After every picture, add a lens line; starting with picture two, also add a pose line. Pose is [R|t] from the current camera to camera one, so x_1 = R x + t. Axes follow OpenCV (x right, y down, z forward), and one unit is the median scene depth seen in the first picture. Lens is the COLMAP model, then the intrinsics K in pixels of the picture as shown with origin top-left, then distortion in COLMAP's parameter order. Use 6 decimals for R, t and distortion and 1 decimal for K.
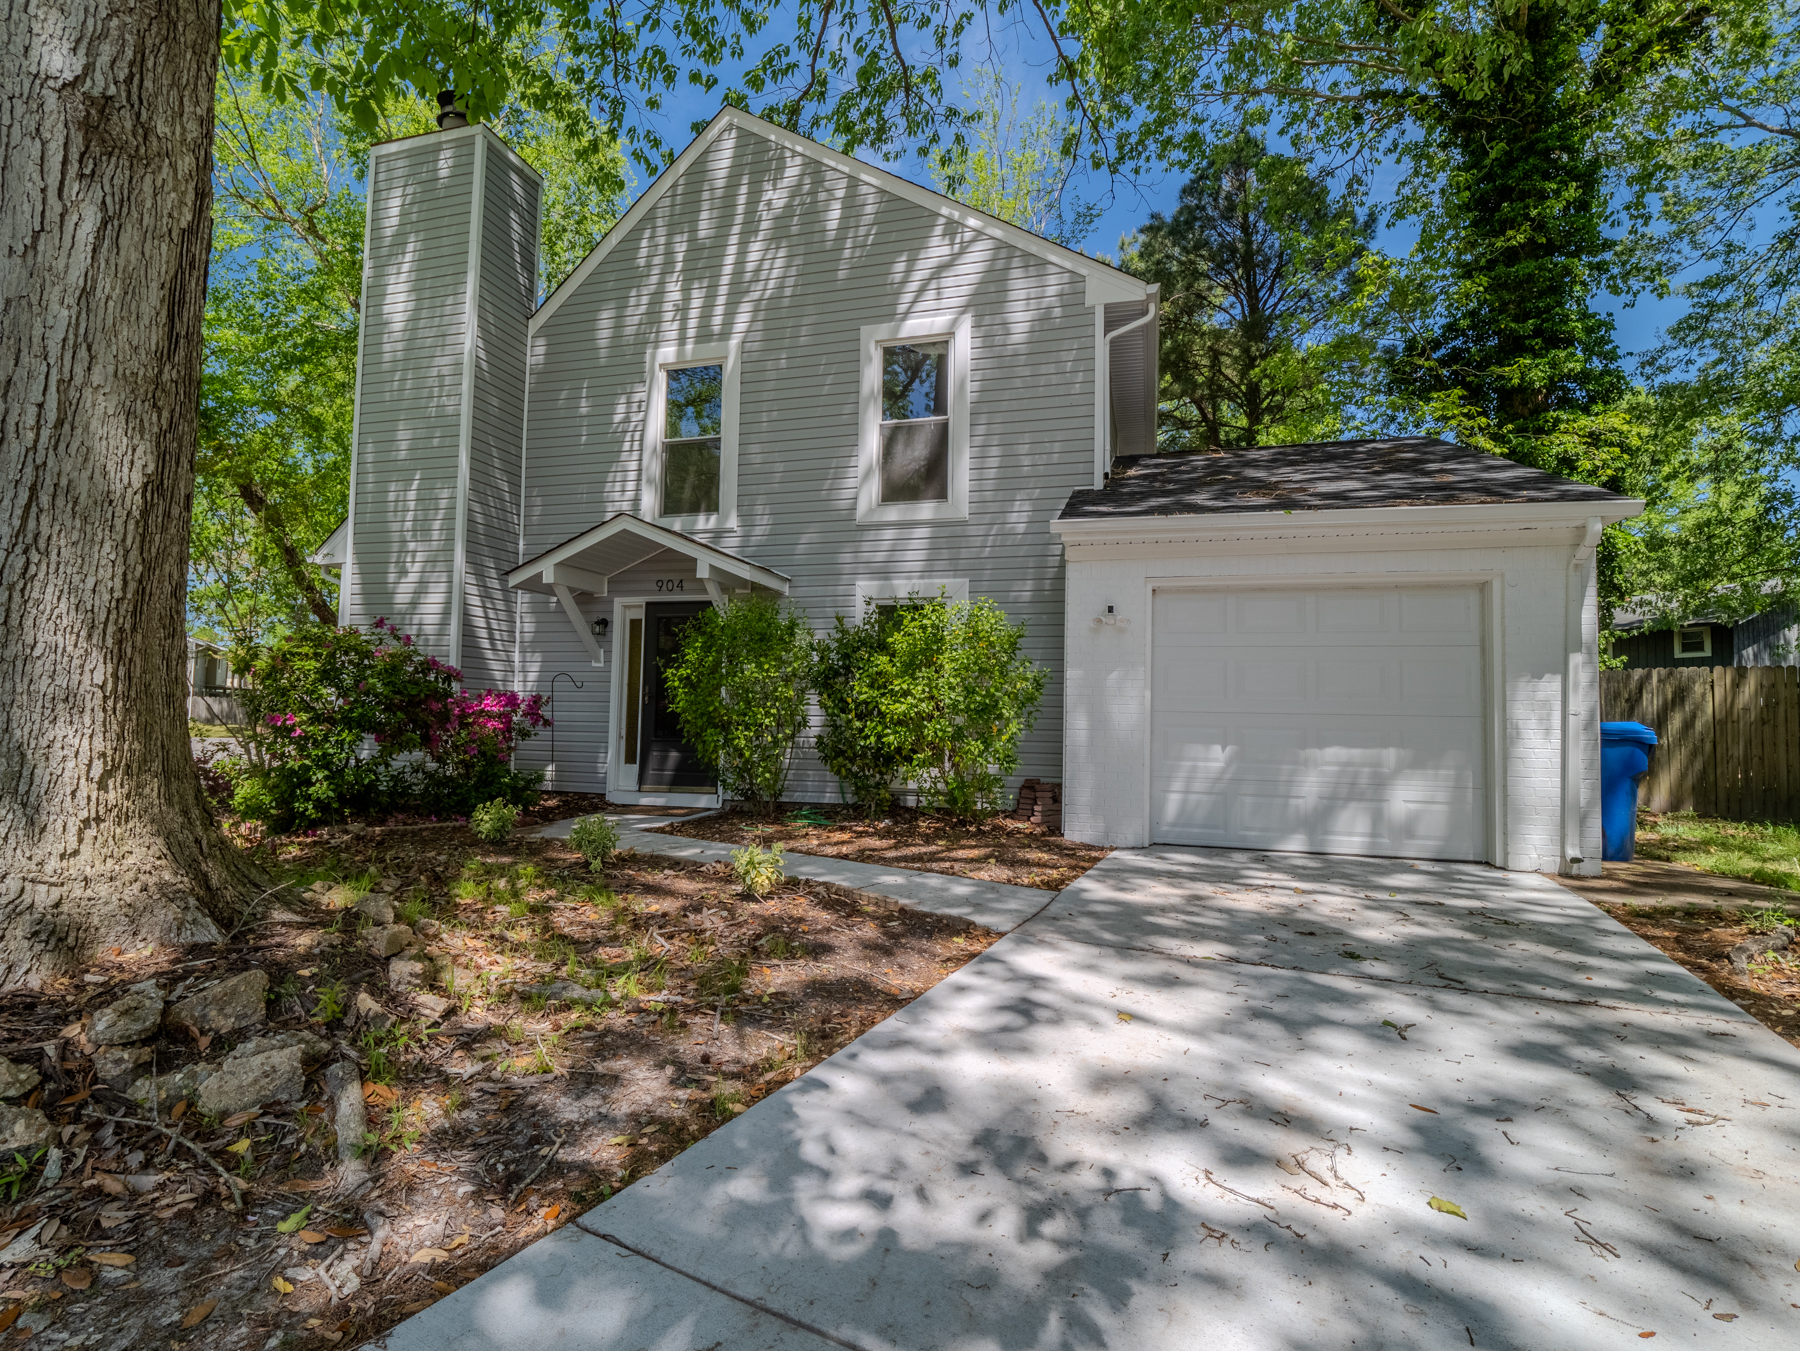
lens RADIAL K [[852.4, 0, 899.5], [0, 852.4, 677.8], [0, 0, 1]] dist [-0.016163, -0.000661]
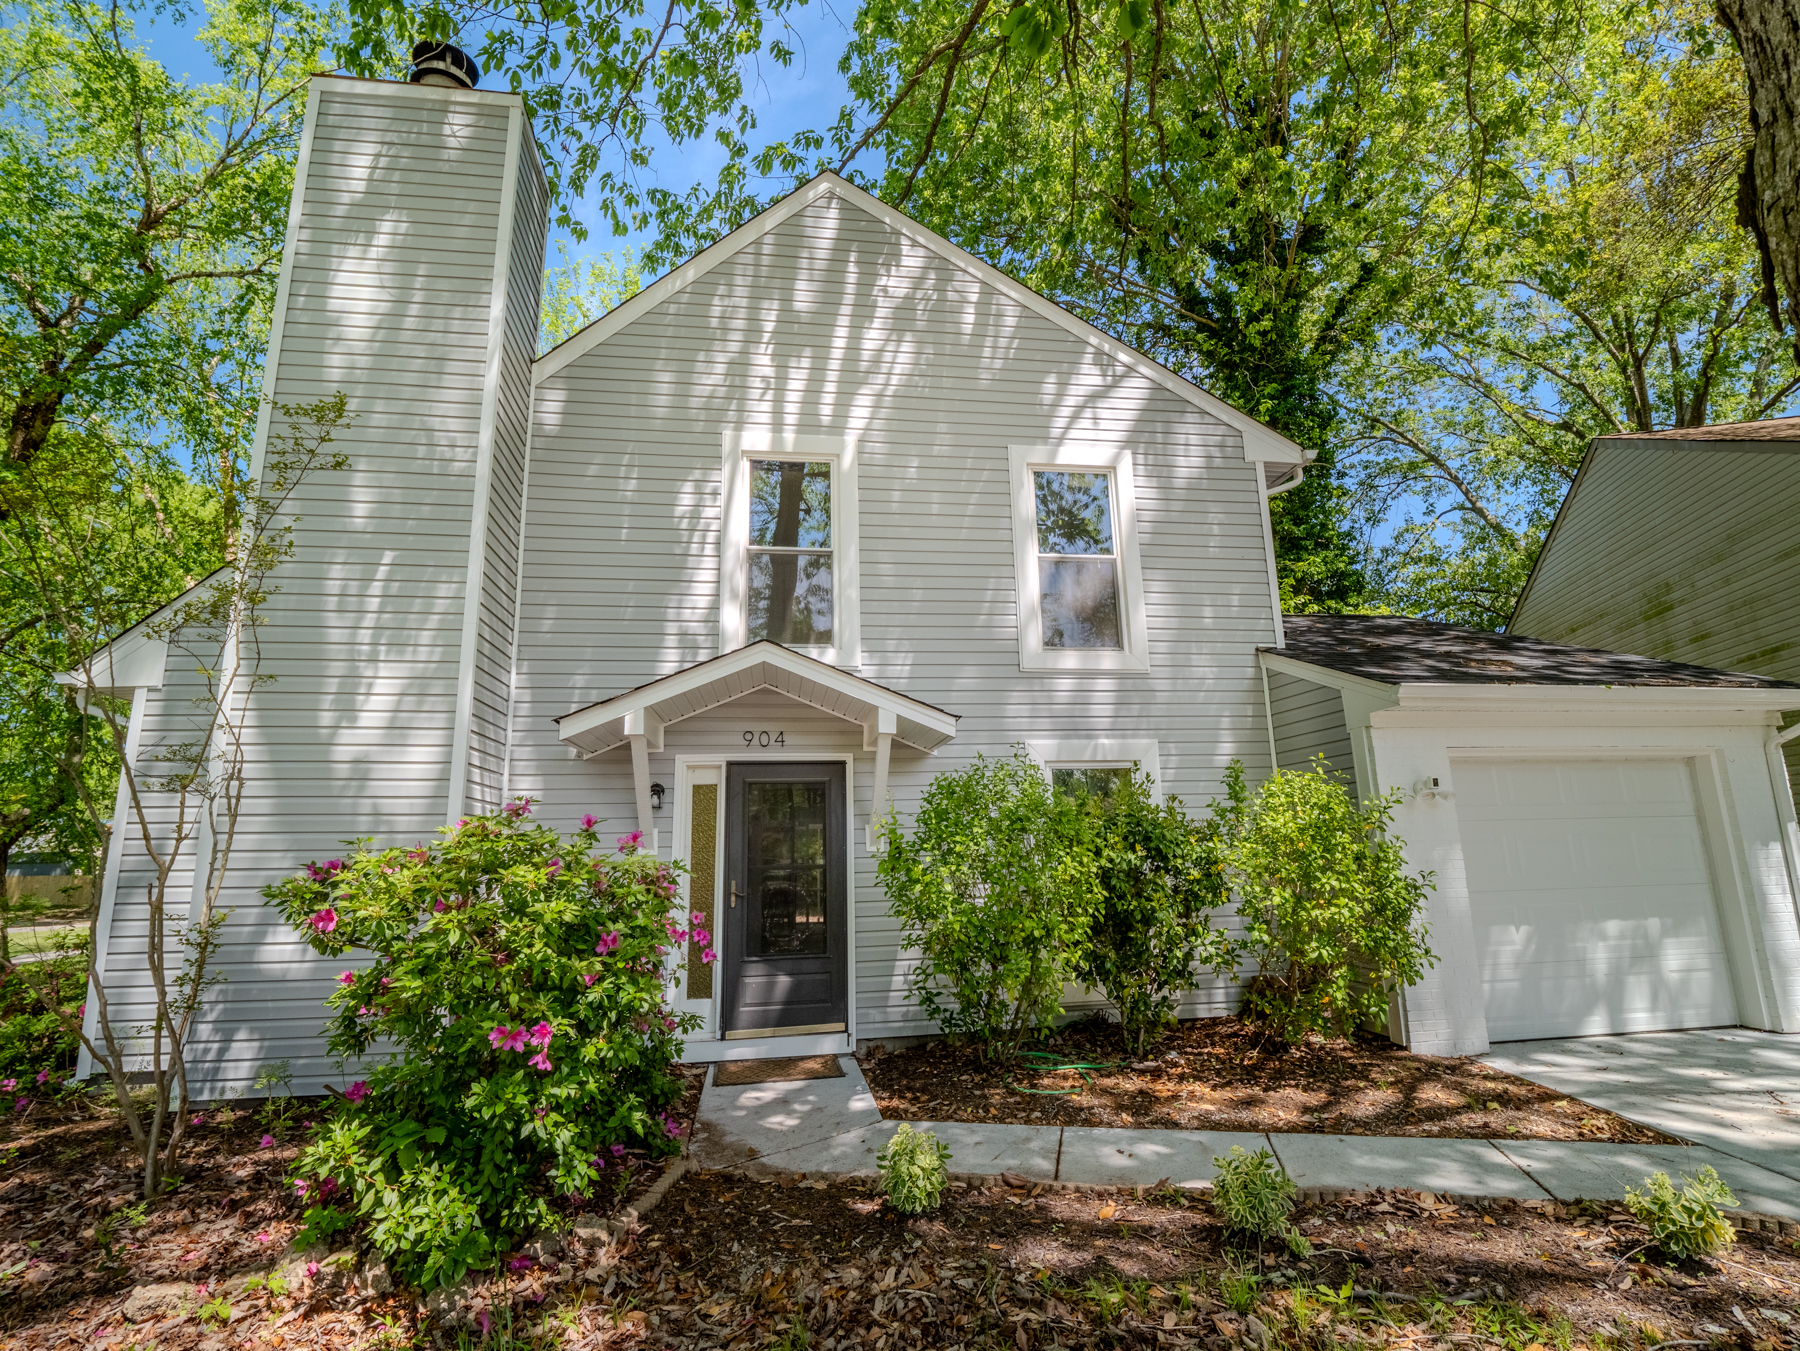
lens RADIAL K [[872.8, 0, 900.0], [0, 872.8, 675.5], [0, 0, 1]] dist [-0.001126, -0.008245]
pose [[0.912906, 0.045927, 0.405578, -0.477310], [0.021682, 0.986790, -0.160546, -0.039826], [-0.407594, 0.155358, 0.899851, 0.271390]]
